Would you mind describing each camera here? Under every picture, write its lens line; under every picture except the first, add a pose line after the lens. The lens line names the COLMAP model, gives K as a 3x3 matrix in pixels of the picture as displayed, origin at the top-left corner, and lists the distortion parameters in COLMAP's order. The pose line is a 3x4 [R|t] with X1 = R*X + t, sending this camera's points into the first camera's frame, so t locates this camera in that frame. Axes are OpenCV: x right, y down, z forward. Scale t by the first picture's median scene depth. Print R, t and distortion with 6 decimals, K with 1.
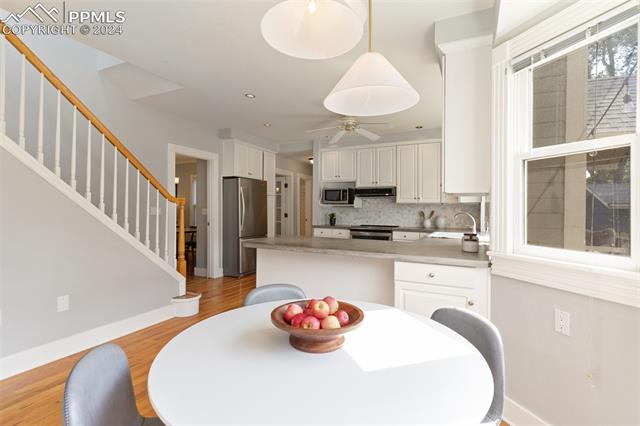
lens RADIAL K [[313.3, 0, 319.1], [0, 313.3, 207.8], [0, 0, 1]] dist [-0.002714, -0.000208]
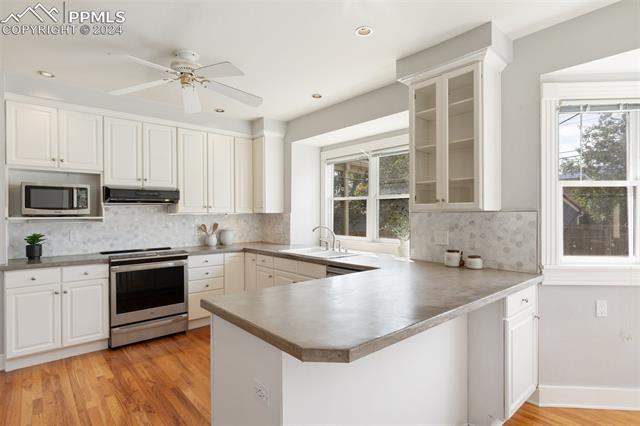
lens RADIAL K [[330.8, 0, 319.1], [0, 330.8, 216.7], [0, 0, 1]] dist [0.004541, 0.000605]
pose [[0.374566, -0.019206, 0.927001, -0.287986], [0.003151, 0.999806, 0.019441, -0.020357], [-0.927195, -0.004361, 0.374554, 0.442821]]
